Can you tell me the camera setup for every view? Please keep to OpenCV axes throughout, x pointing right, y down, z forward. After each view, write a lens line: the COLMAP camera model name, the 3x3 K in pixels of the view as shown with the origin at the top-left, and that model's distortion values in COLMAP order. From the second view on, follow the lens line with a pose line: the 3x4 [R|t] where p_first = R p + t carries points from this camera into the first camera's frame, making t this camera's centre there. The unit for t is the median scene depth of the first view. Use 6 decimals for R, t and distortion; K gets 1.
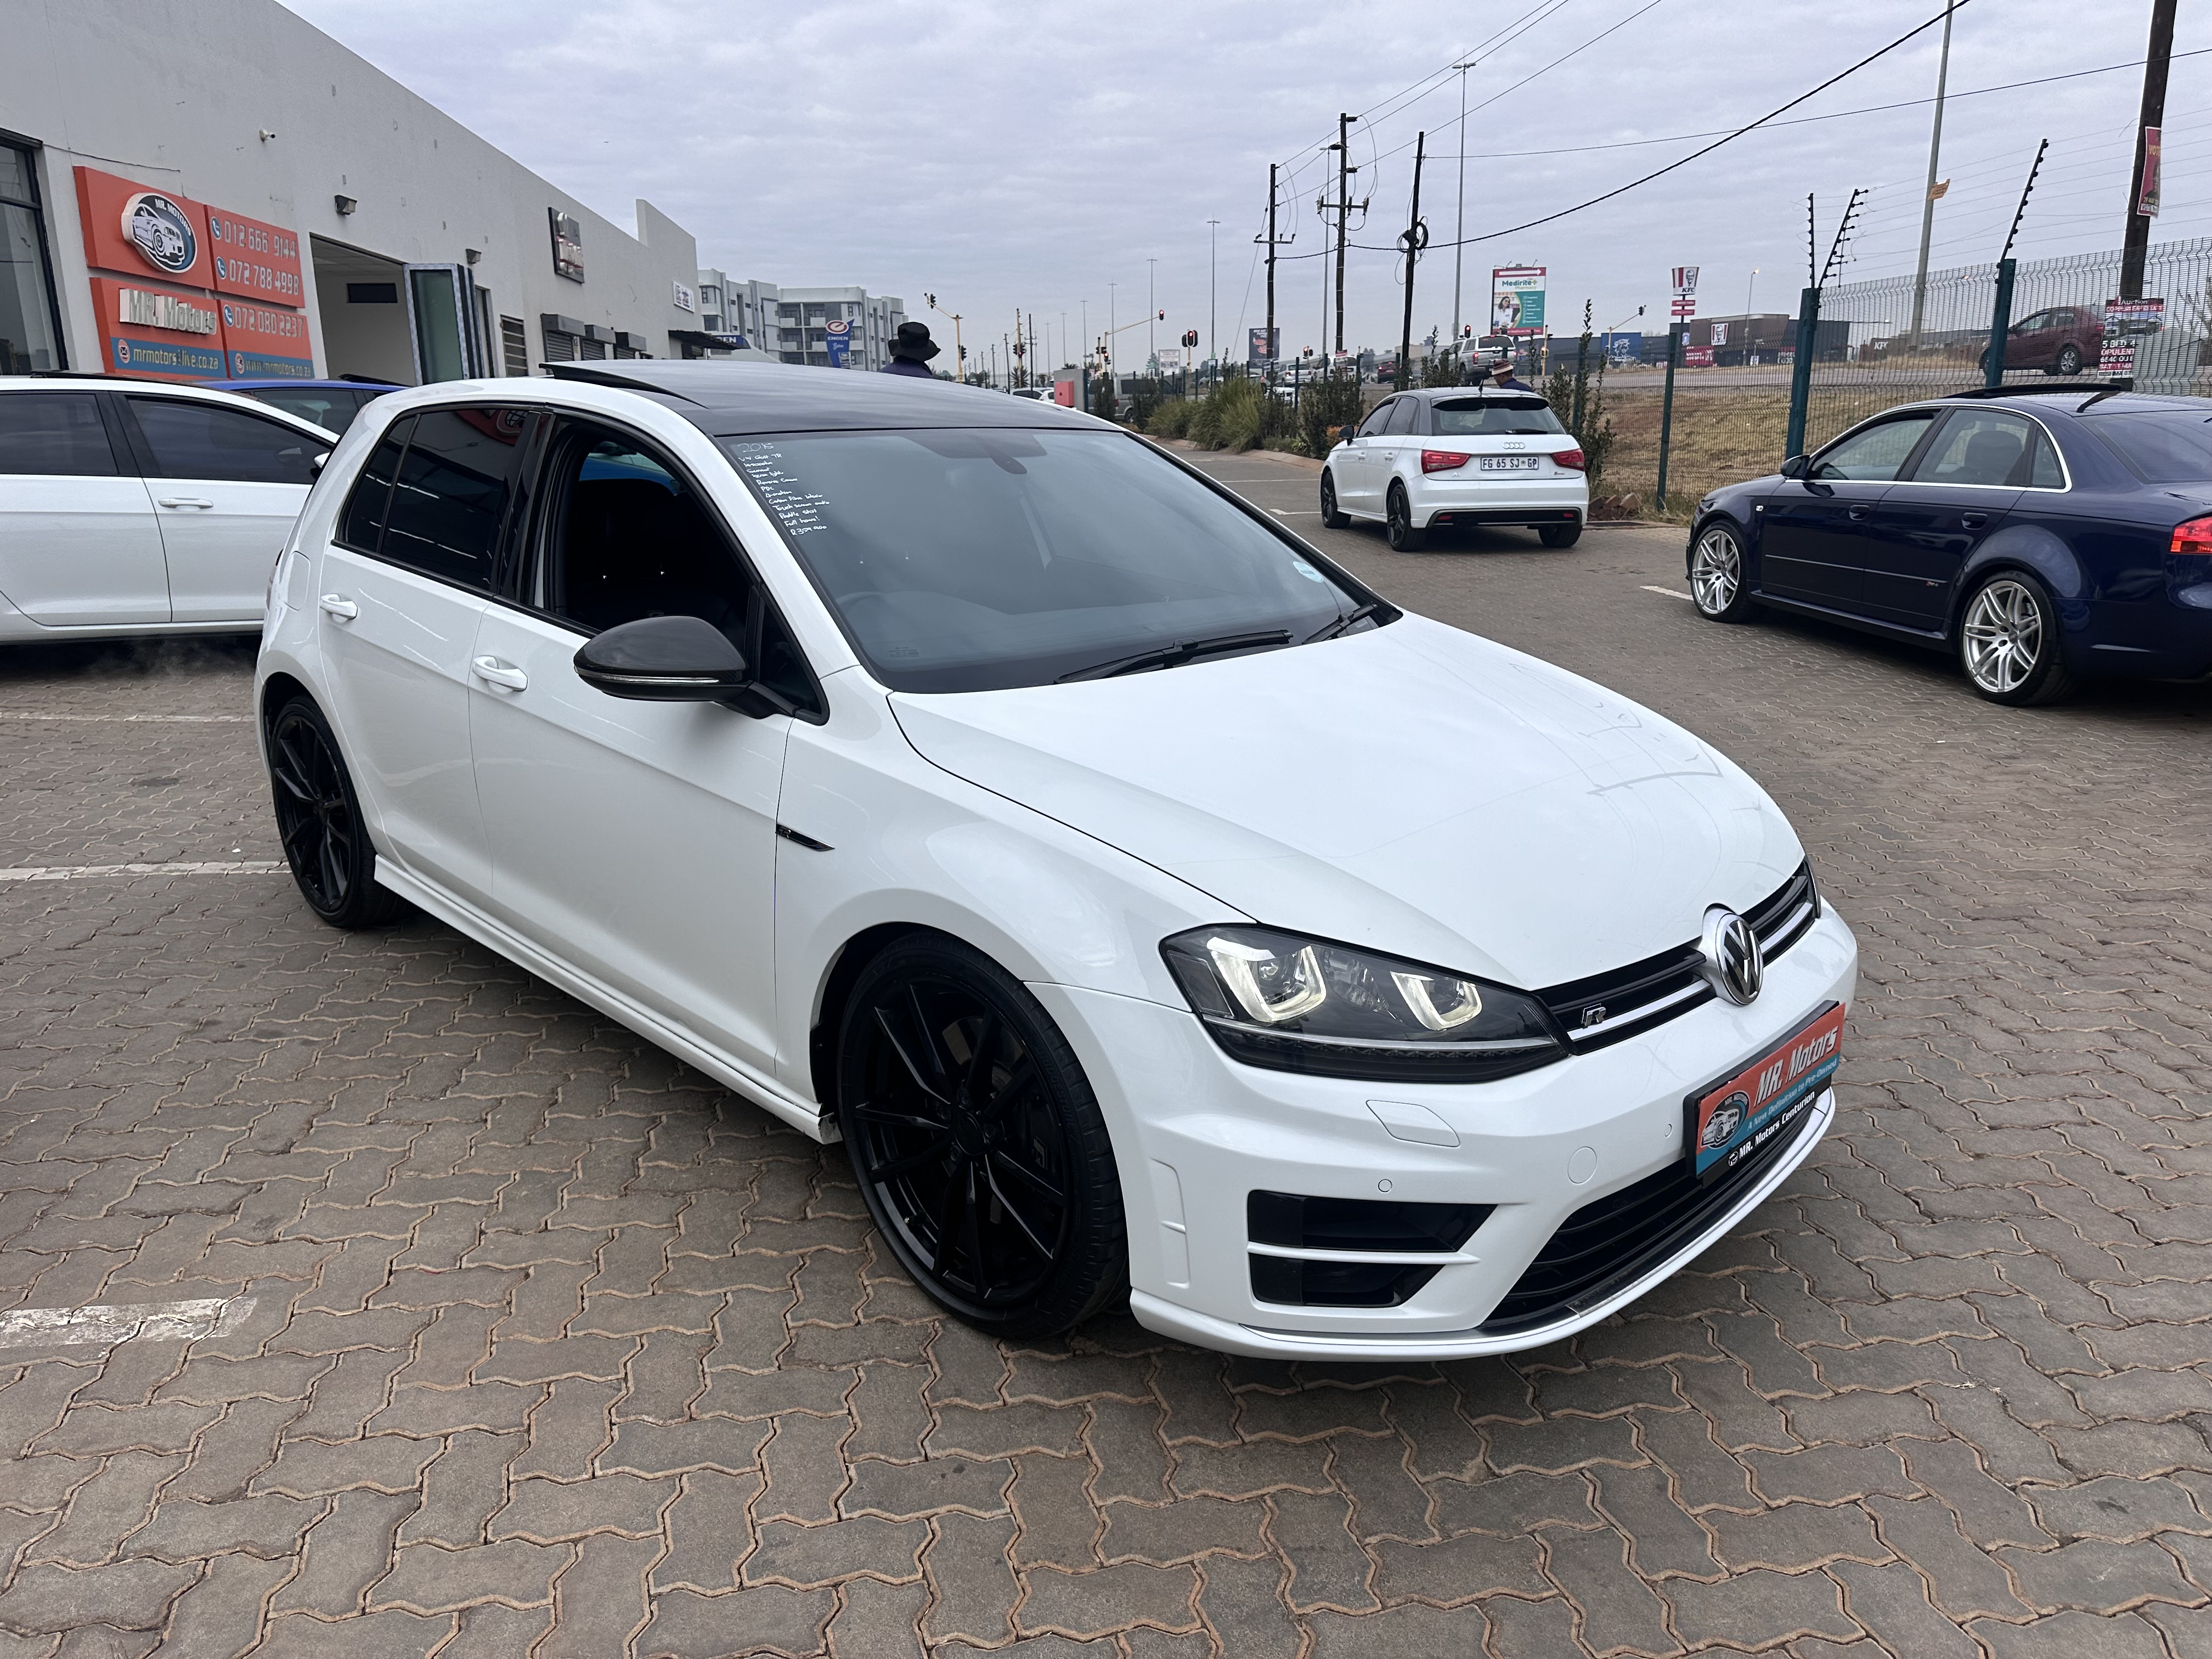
lens RADIAL K [[1574.1, 0, 1114.1], [0, 1574.1, 832.9], [0, 0, 1]] dist [0.023044, -0.031830]
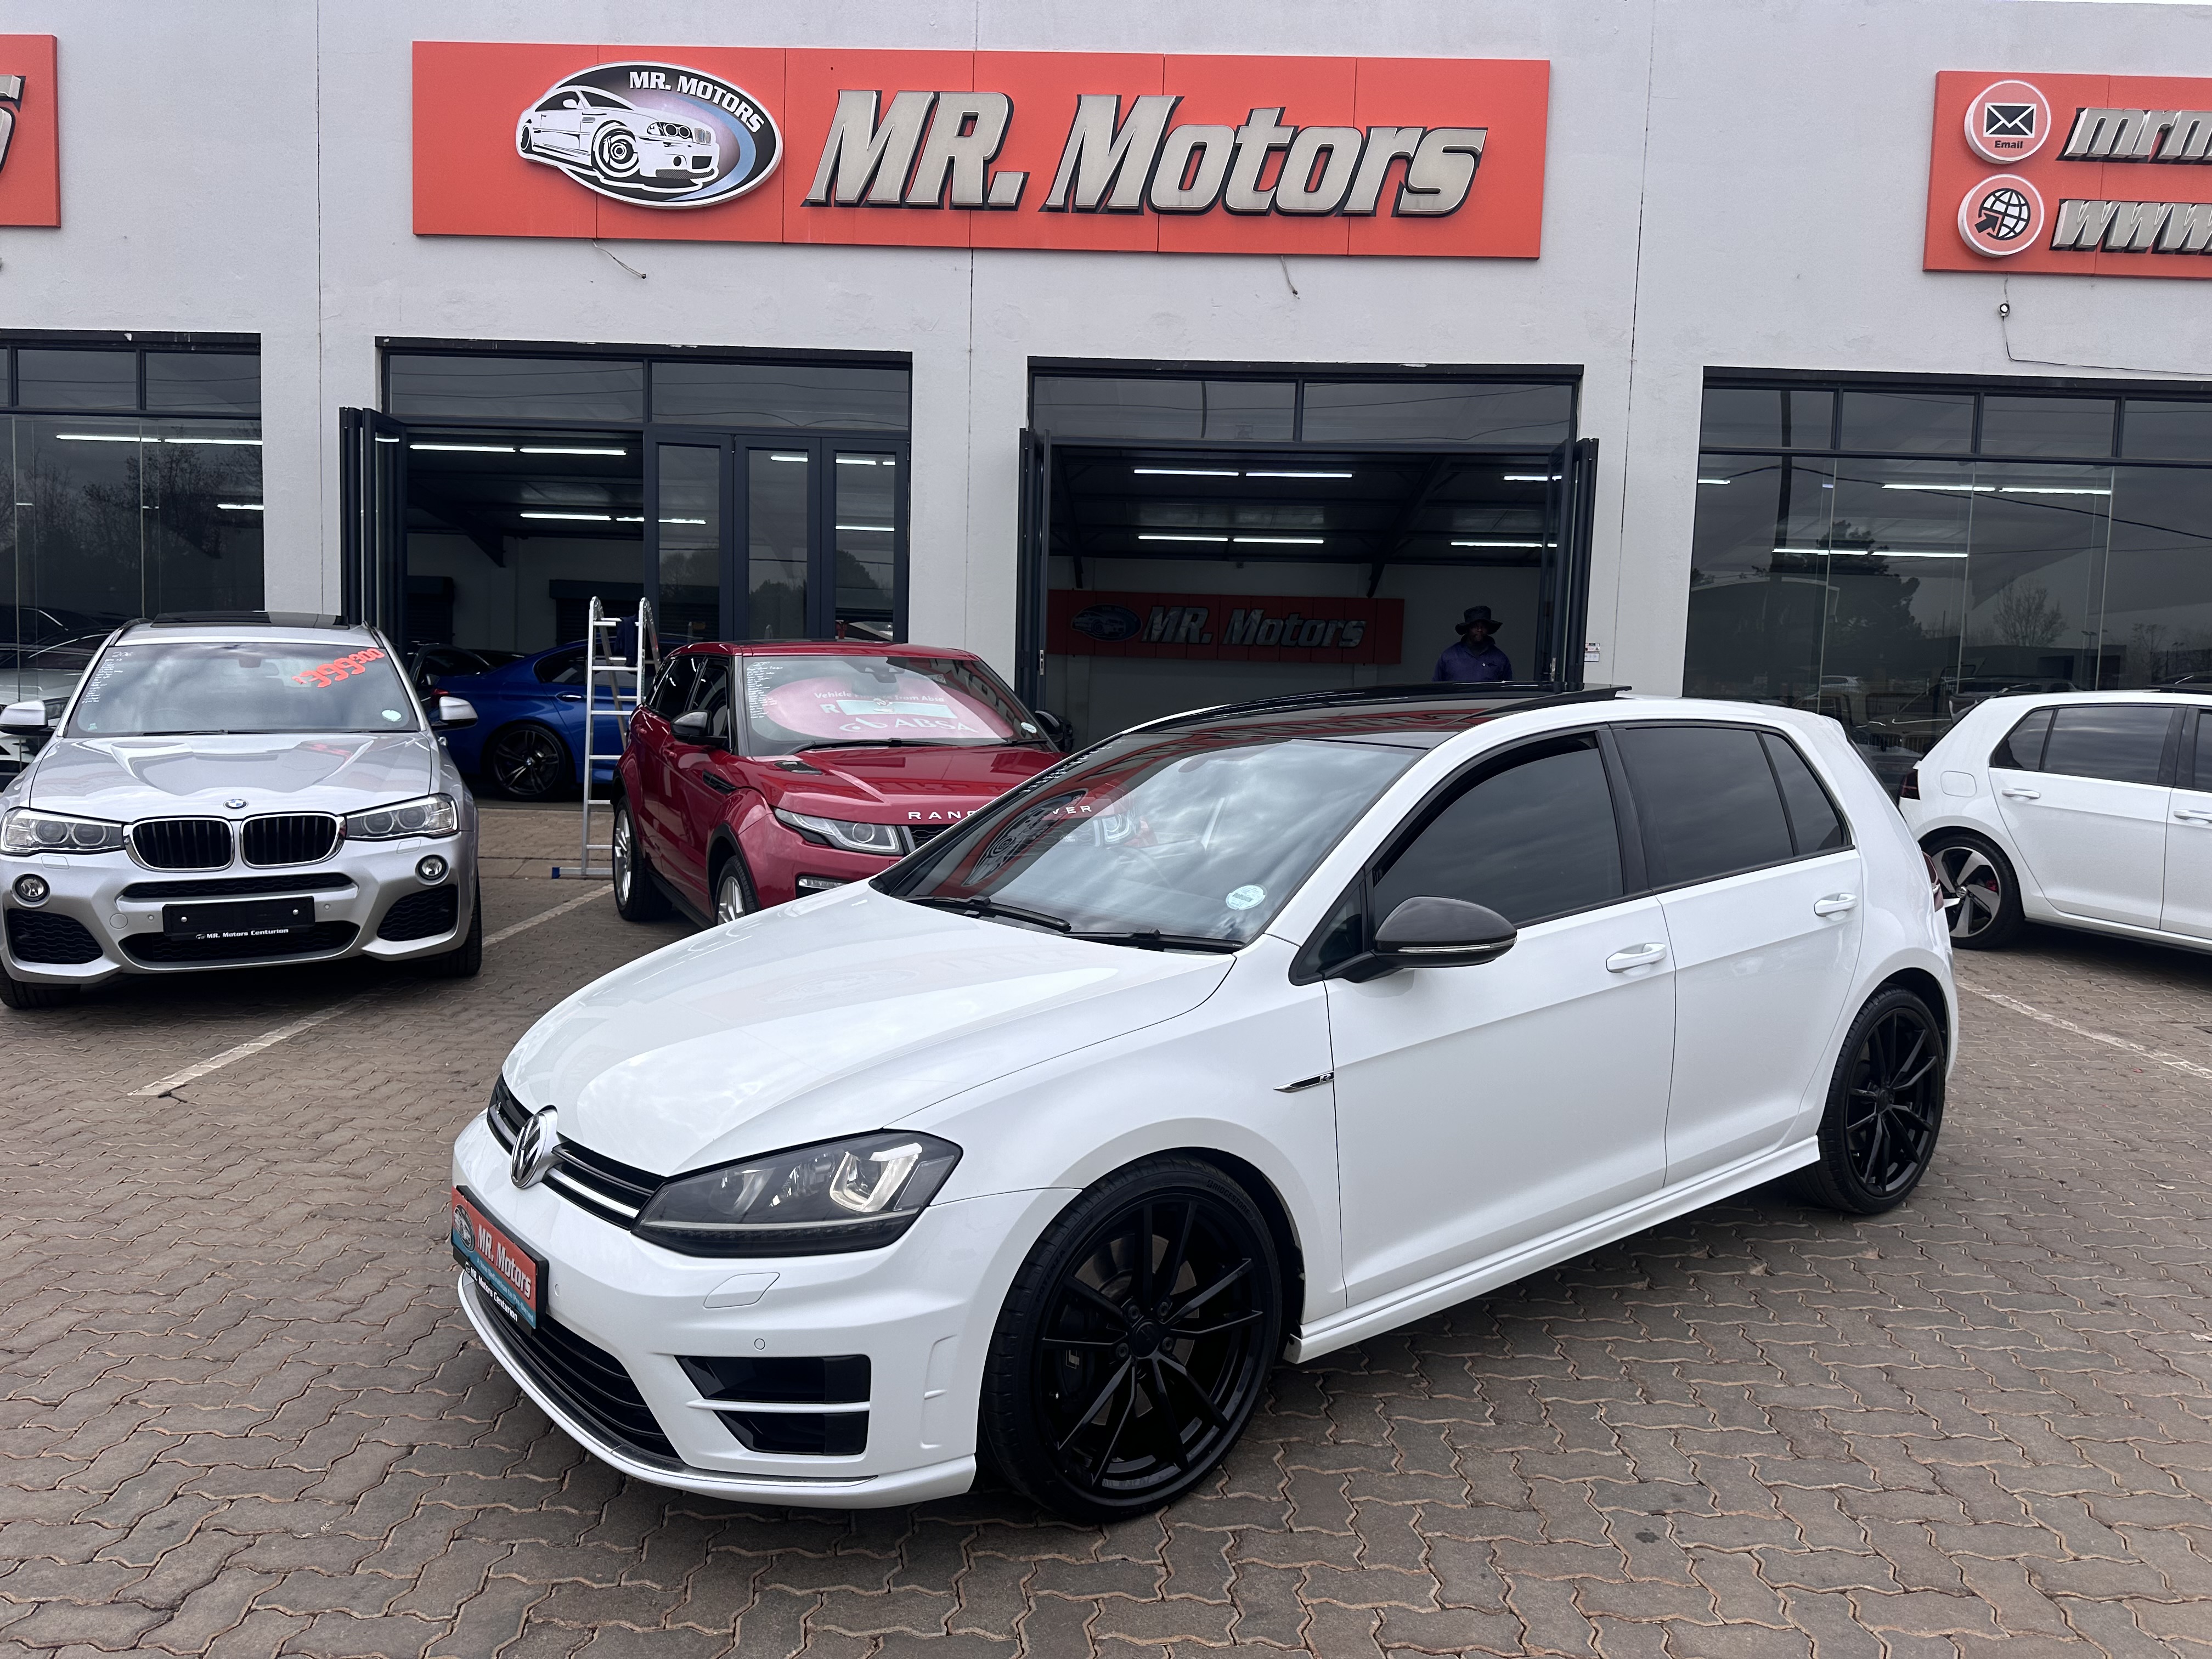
lens RADIAL K [[1574.1, 0, 1114.1], [0, 1574.1, 832.9], [0, 0, 1]] dist [0.023044, -0.031830]
pose [[-0.173961, 0.089880, -0.980642, 0.244285], [-0.271641, 0.952810, 0.135517, -0.073303], [0.946546, 0.289958, -0.141337, 0.247932]]
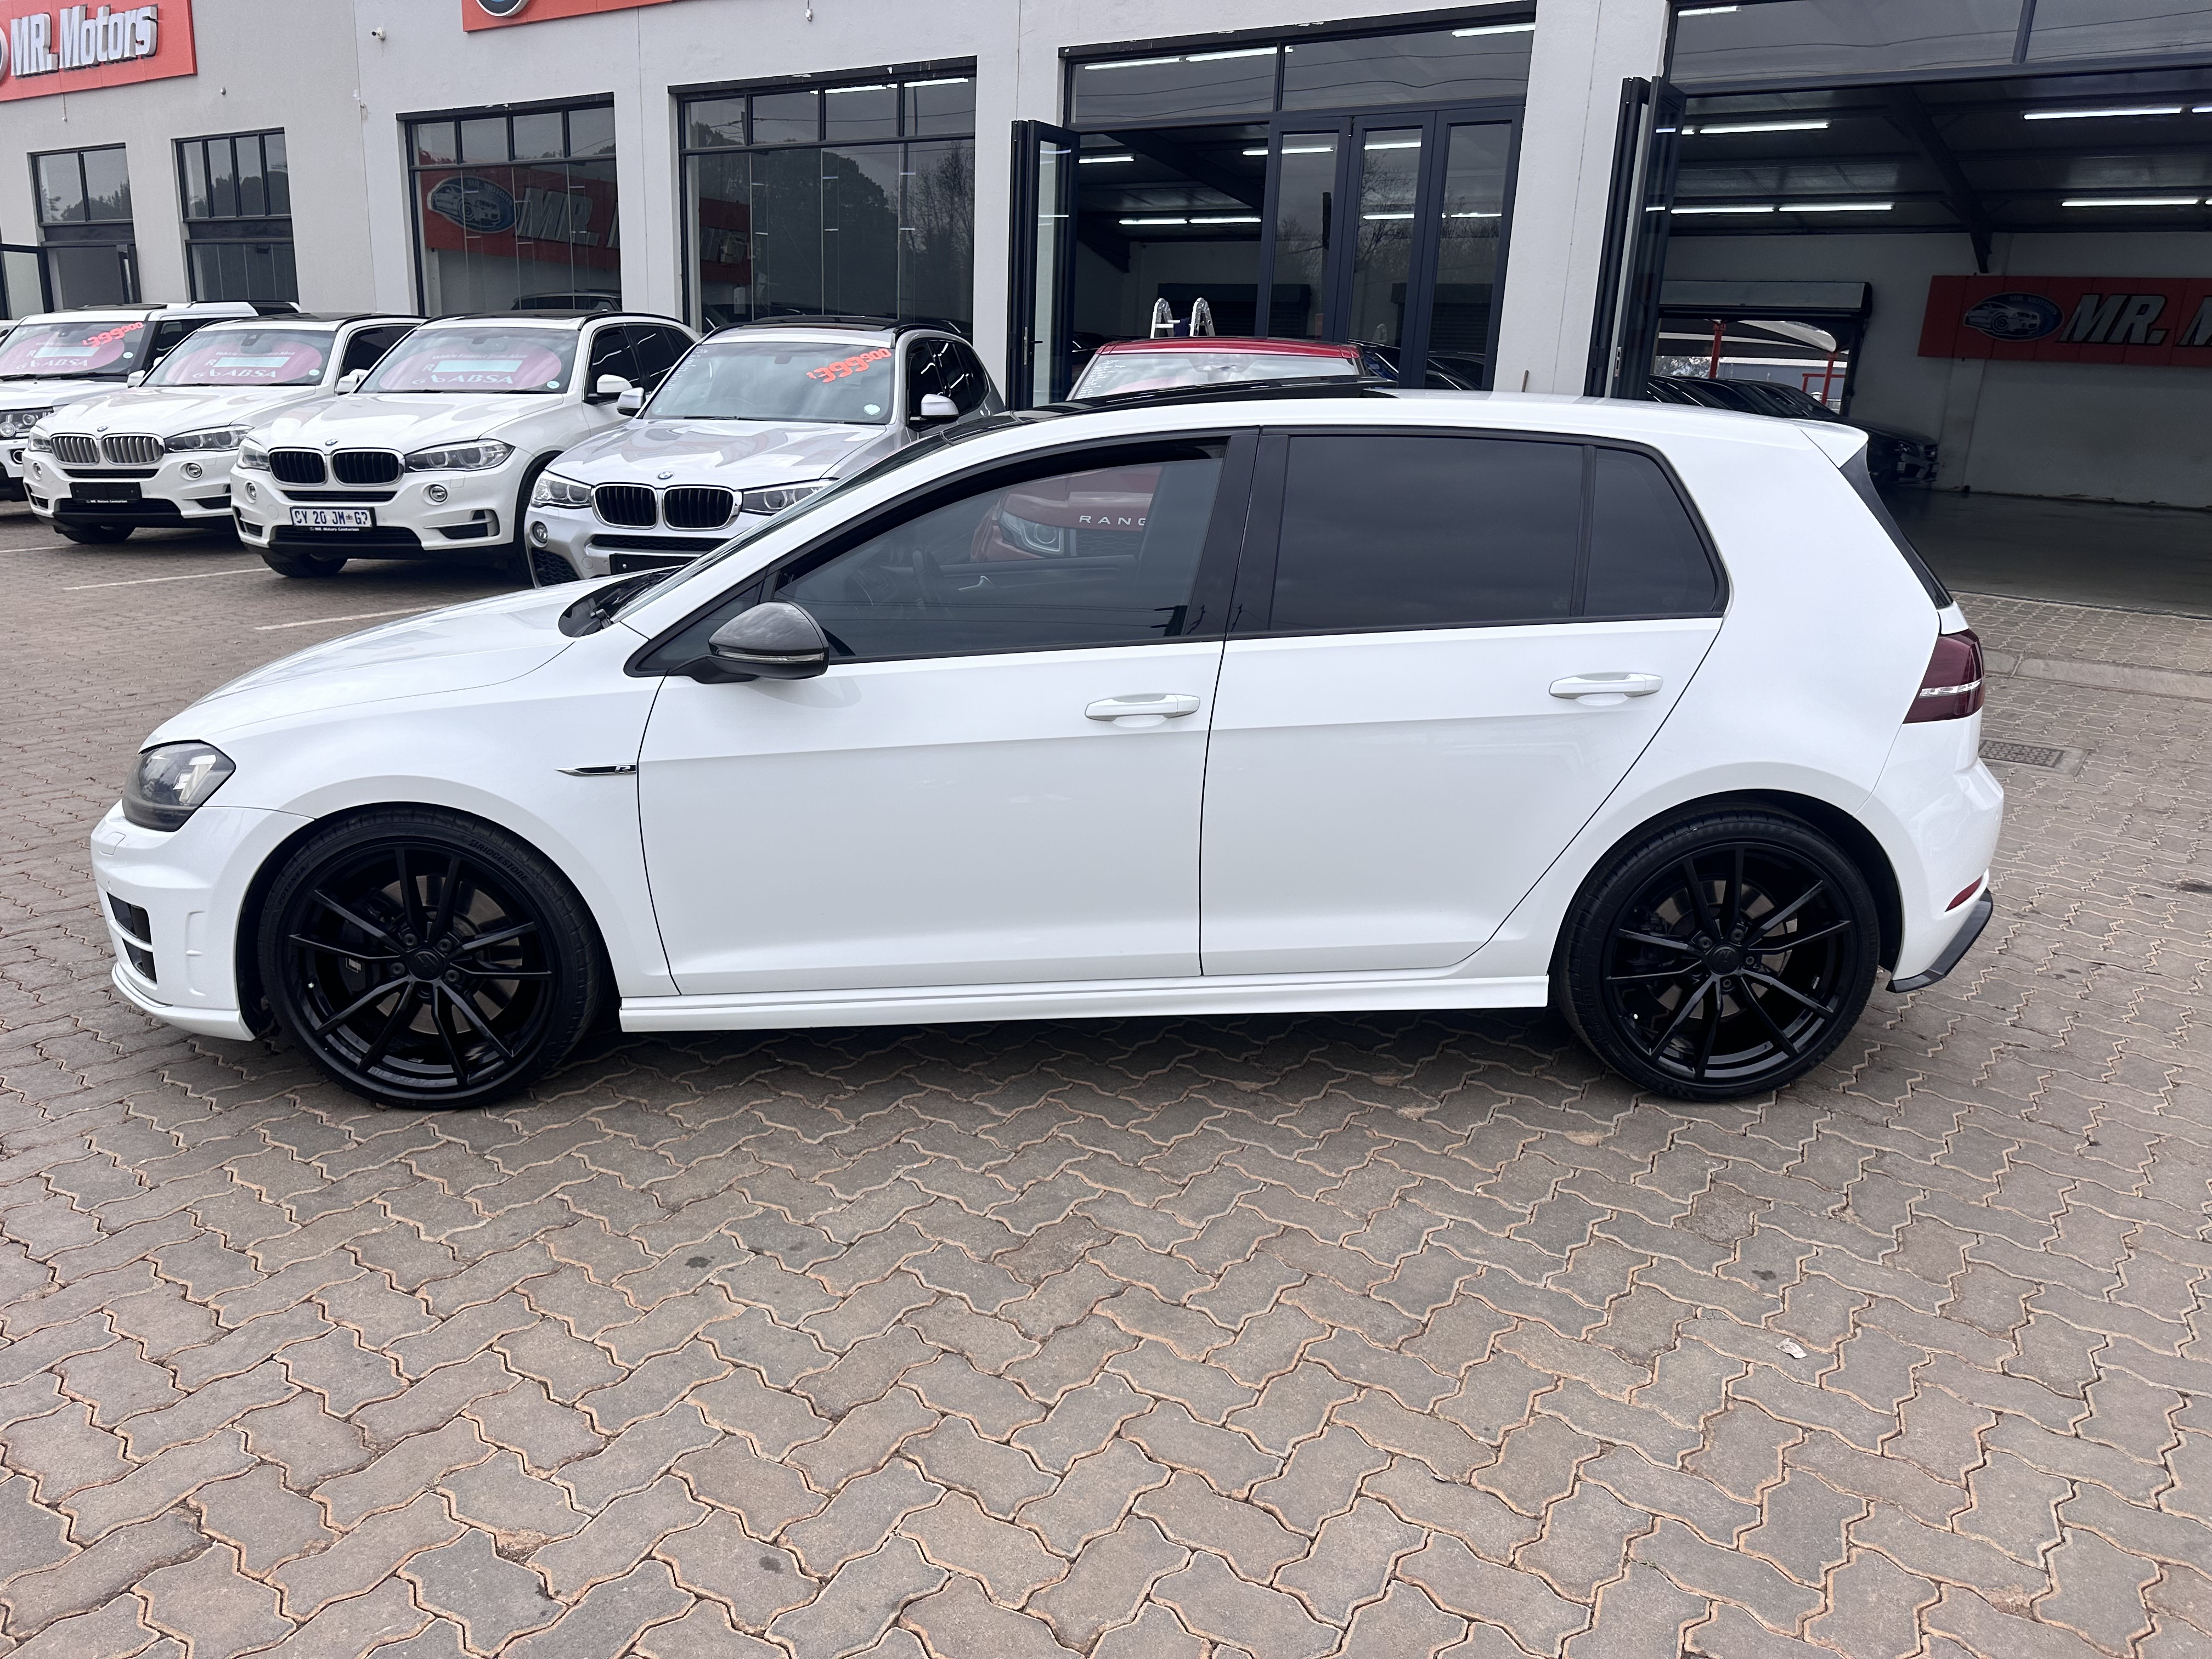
lens RADIAL K [[1542.0, 0, 1106.0], [0, 1542.0, 829.5], [0, 0, 1]] dist [0.053846, -0.042377]
pose [[-0.705495, 0.181833, -0.684991, 0.140043], [-0.211238, 0.868645, 0.448146, -0.120608], [0.676502, 0.460861, -0.574415, 0.416886]]
